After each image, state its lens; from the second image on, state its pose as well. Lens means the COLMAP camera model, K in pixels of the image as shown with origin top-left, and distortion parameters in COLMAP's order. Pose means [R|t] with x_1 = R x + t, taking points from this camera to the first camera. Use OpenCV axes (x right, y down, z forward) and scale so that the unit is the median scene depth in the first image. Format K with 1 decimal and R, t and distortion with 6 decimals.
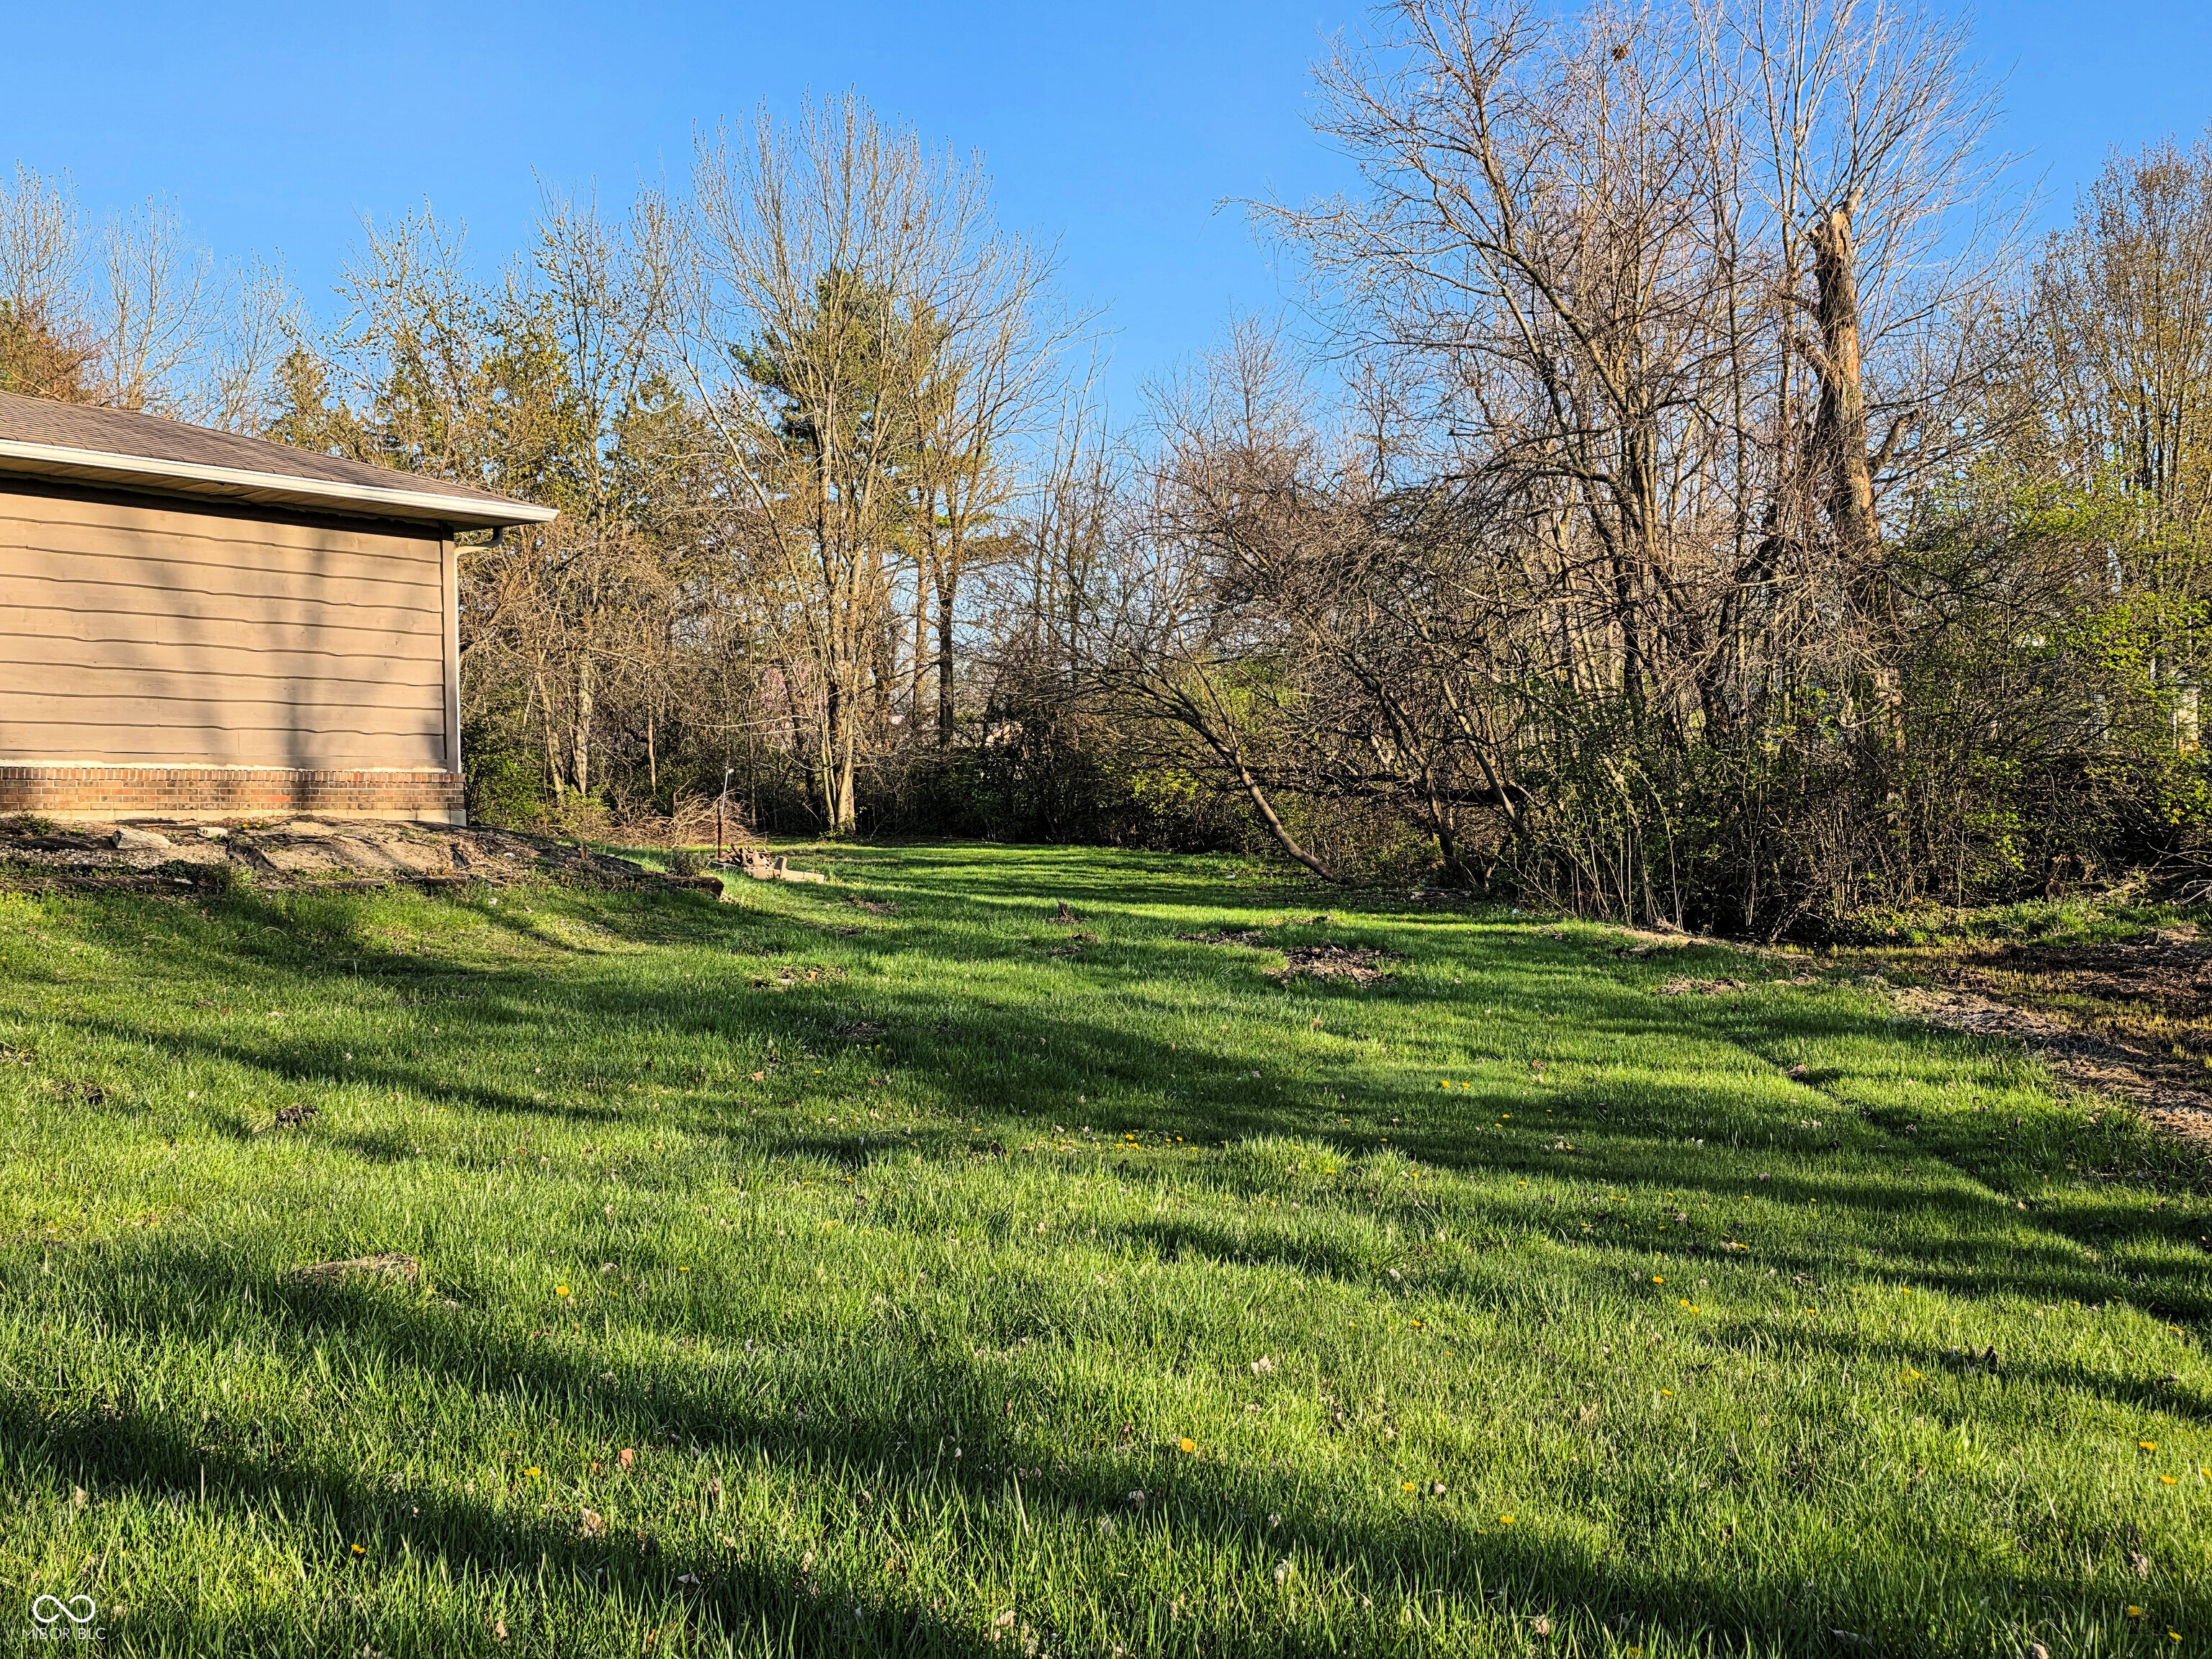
lens RADIAL K [[2327.3, 0, 1111.6], [0, 2327.3, 830.9], [0, 0, 1]] dist [0.058195, 0.000000]
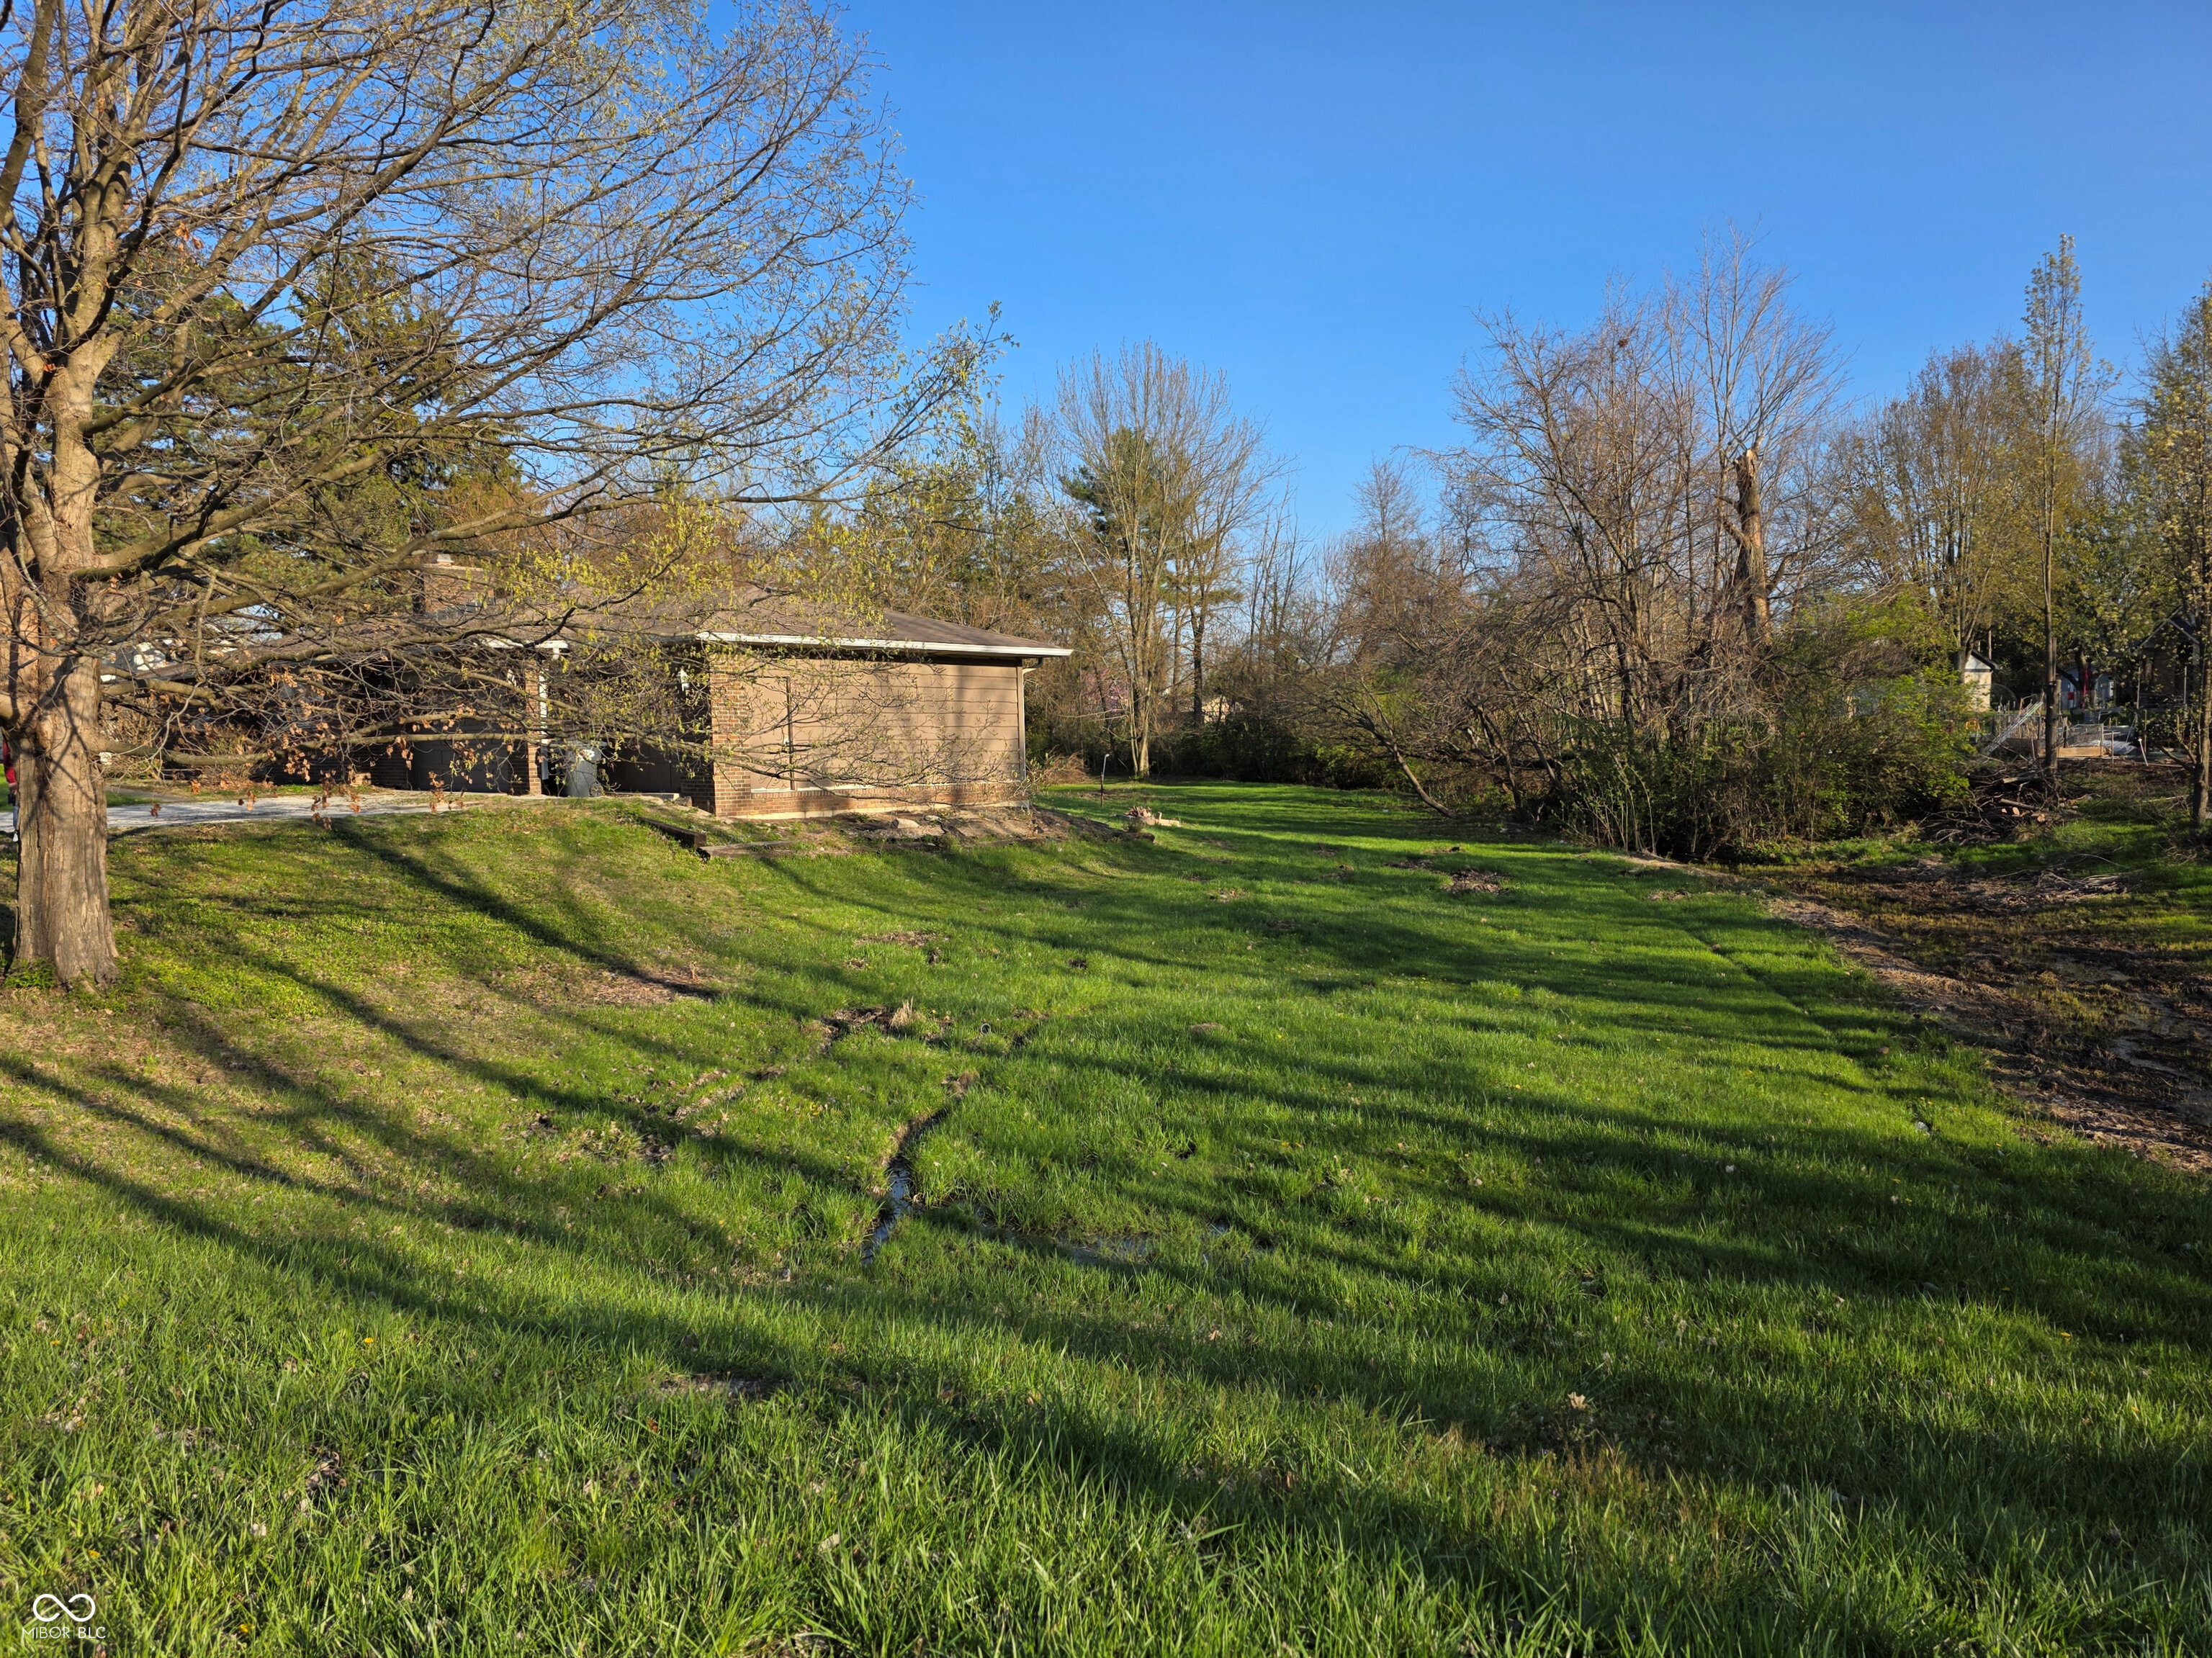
lens RADIAL K [[1495.8, 0, 1114.1], [0, 1495.8, 833.1], [0, 0, 1]] dist [0.052206, -0.033940]
pose [[0.994975, -0.001500, -0.100110, -0.056849], [0.007030, 0.998467, 0.054908, -0.038717], [0.099874, -0.055336, 0.993460, -0.204090]]
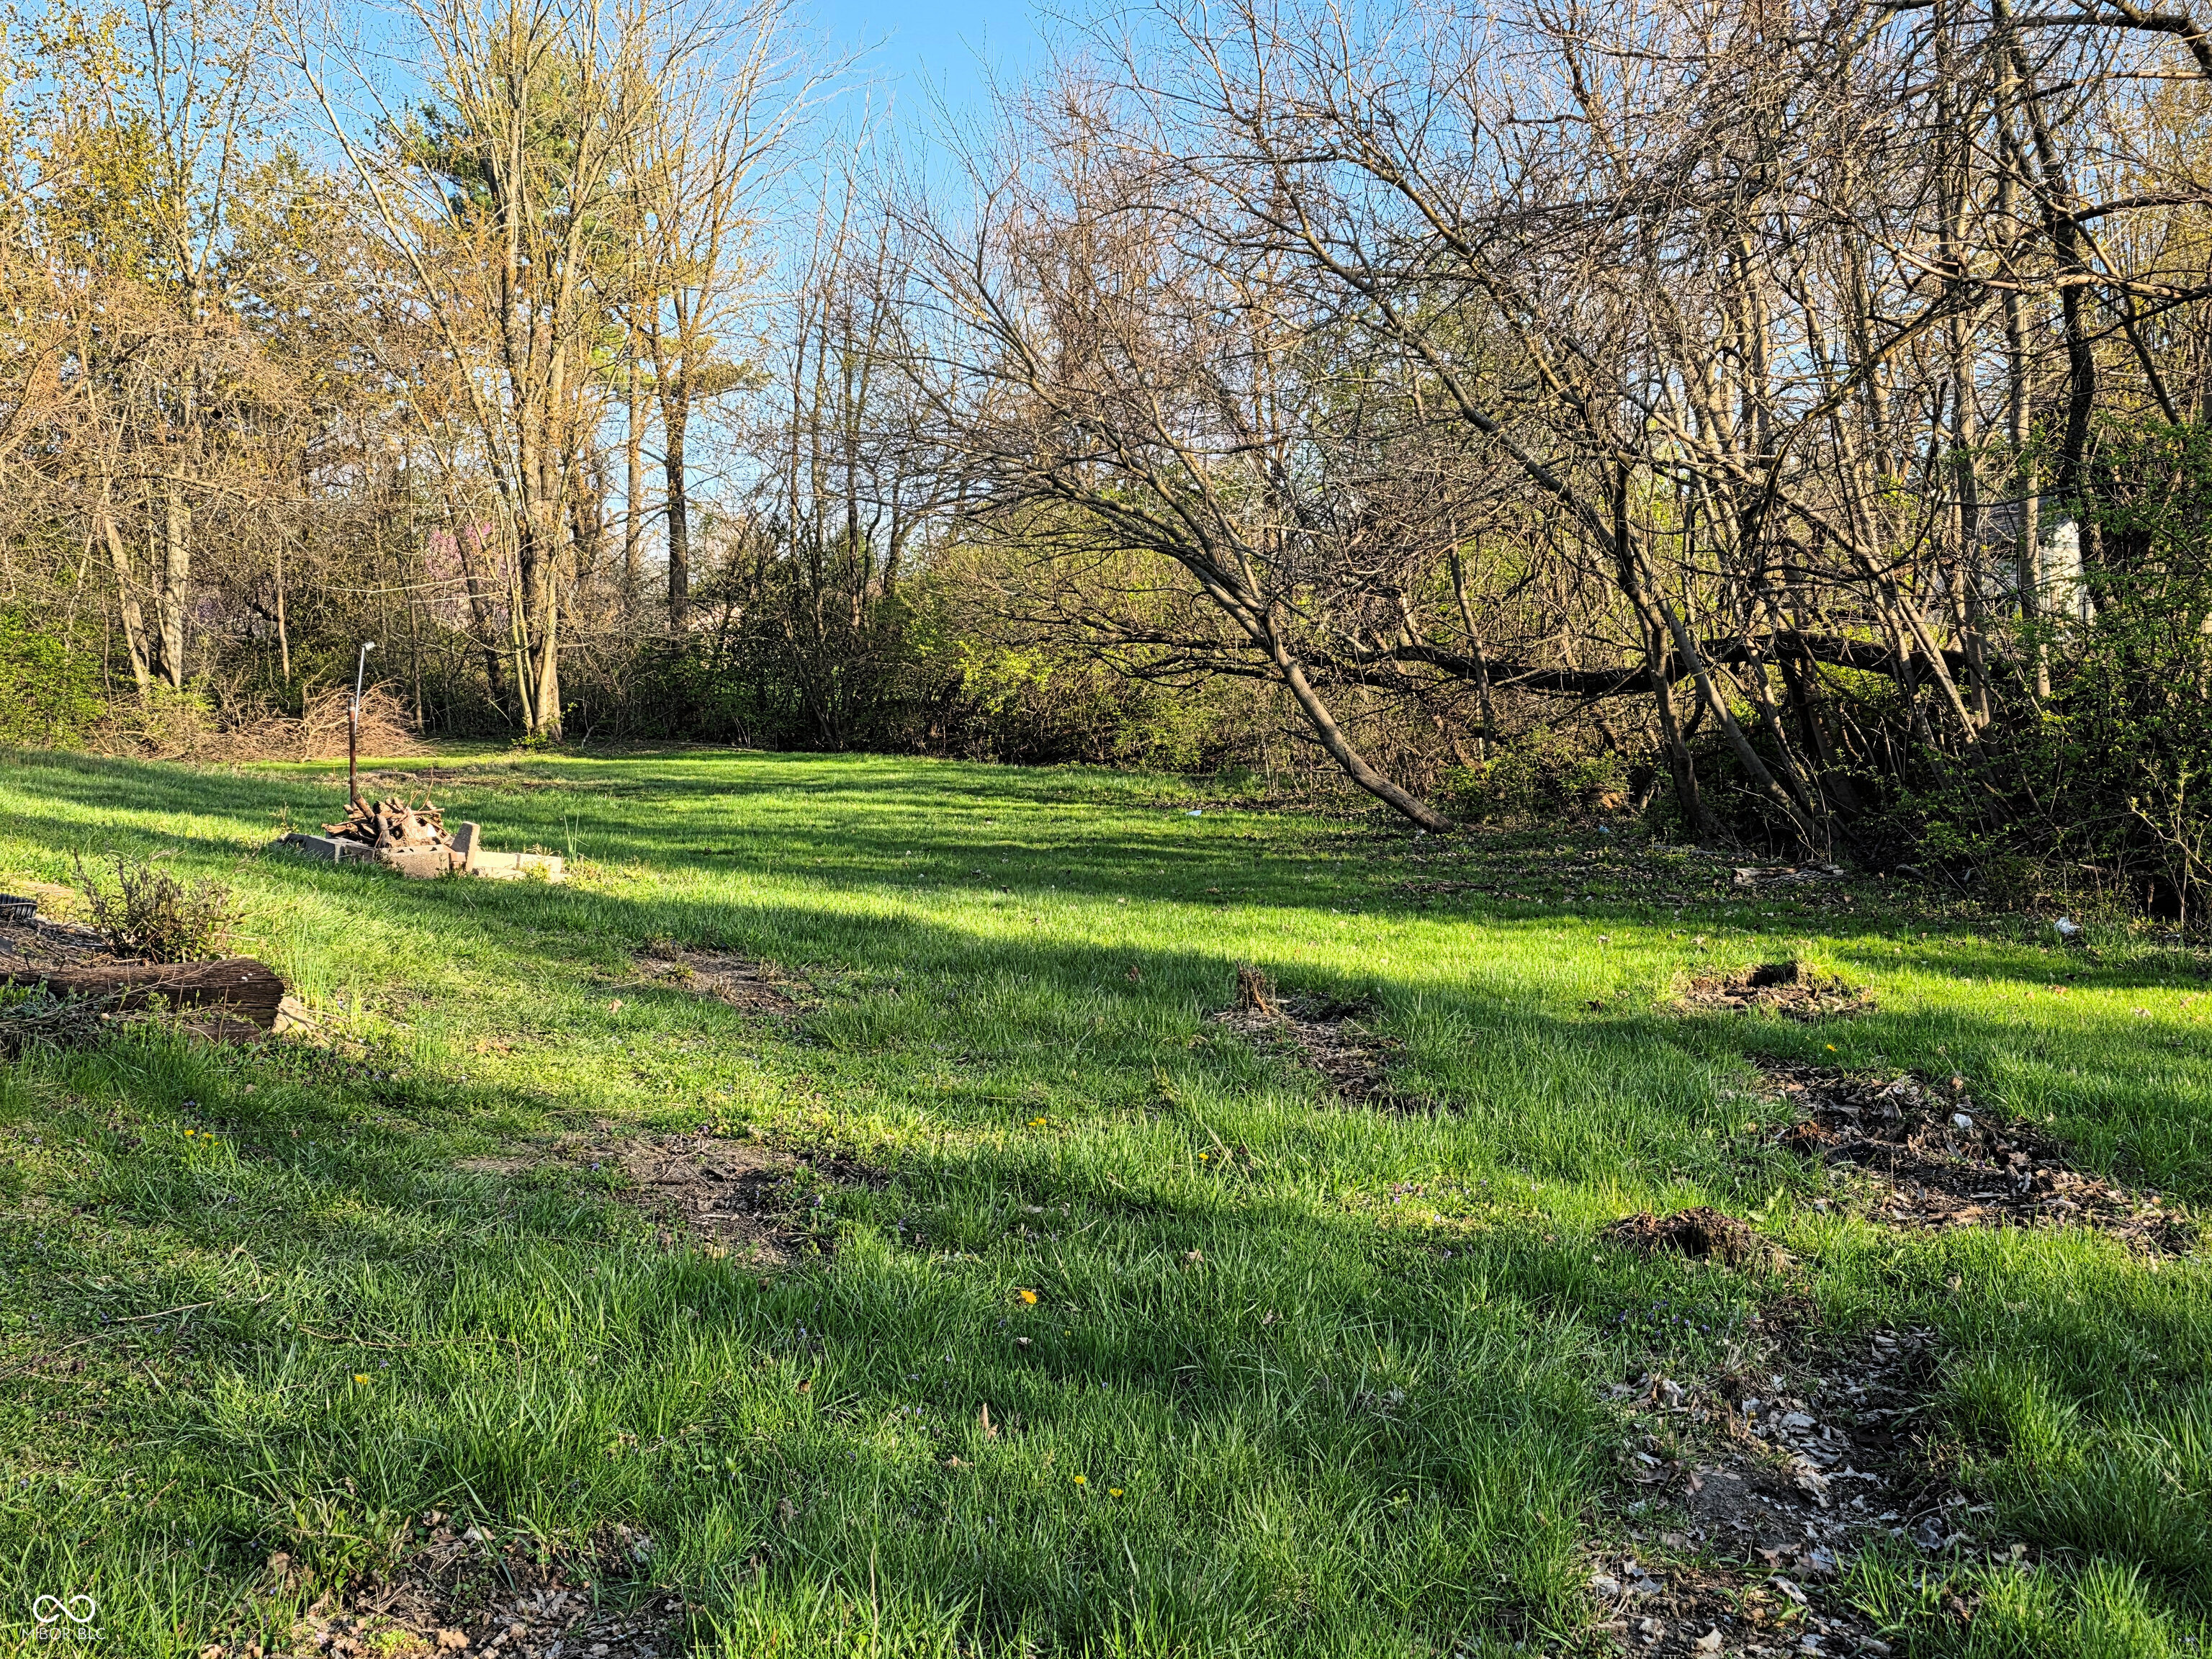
lens RADIAL K [[2327.3, 0, 1086.8], [0, 2327.3, 825.1], [0, 0, 1]] dist [0.058195, 0.000000]
pose [[0.992354, -0.013459, 0.122691, -0.080003], [0.008016, 0.998966, 0.044748, -0.007534], [-0.123167, -0.043422, 0.991436, 0.547712]]
